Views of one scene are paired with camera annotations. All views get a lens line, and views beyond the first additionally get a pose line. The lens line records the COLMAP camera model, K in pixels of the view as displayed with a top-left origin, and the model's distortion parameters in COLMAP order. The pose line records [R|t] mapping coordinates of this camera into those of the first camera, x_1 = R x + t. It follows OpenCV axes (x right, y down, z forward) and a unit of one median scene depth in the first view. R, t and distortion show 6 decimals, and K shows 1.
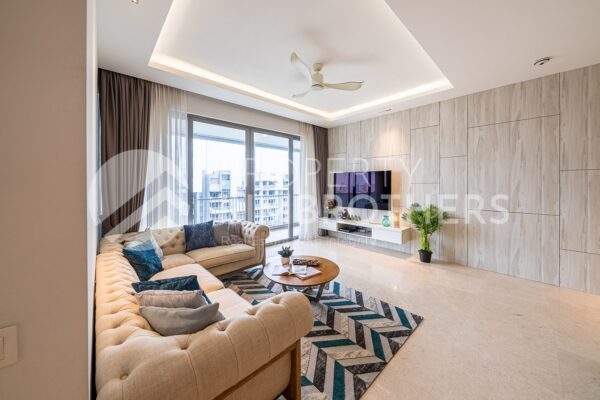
lens RADIAL K [[213.0, 0, 303.8], [0, 213.0, 188.3], [0, 0, 1]] dist [-0.001711, -0.000280]
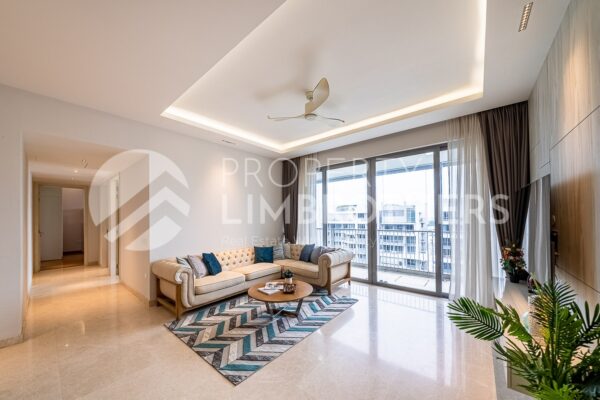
lens RADIAL K [[213.0, 0, 299.2], [0, 213.0, 216.7], [0, 0, 1]] dist [-0.001711, -0.000280]
pose [[0.128288, -0.004578, -0.991726, 0.749877], [-0.011694, 0.999913, -0.006128, -0.008179], [0.991668, 0.012383, 0.128223, 0.612333]]
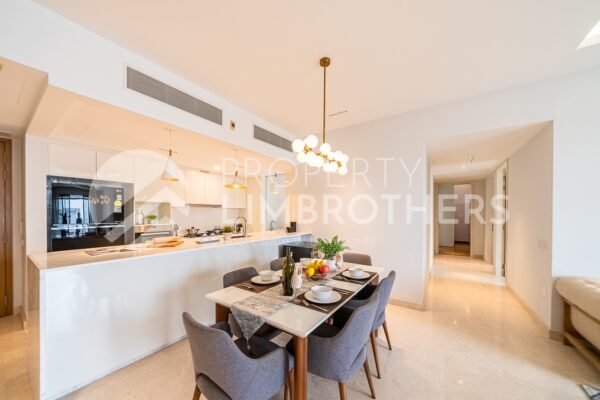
lens RADIAL K [[213.0, 0, 302.0], [0, 213.0, 215.7], [0, 0, 1]] dist [-0.001711, -0.000280]
pose [[-0.973289, 0.006348, -0.229494, 0.646760], [-0.001132, 0.999473, 0.032449, -0.009710], [0.229579, 0.031842, -0.972769, 0.545682]]
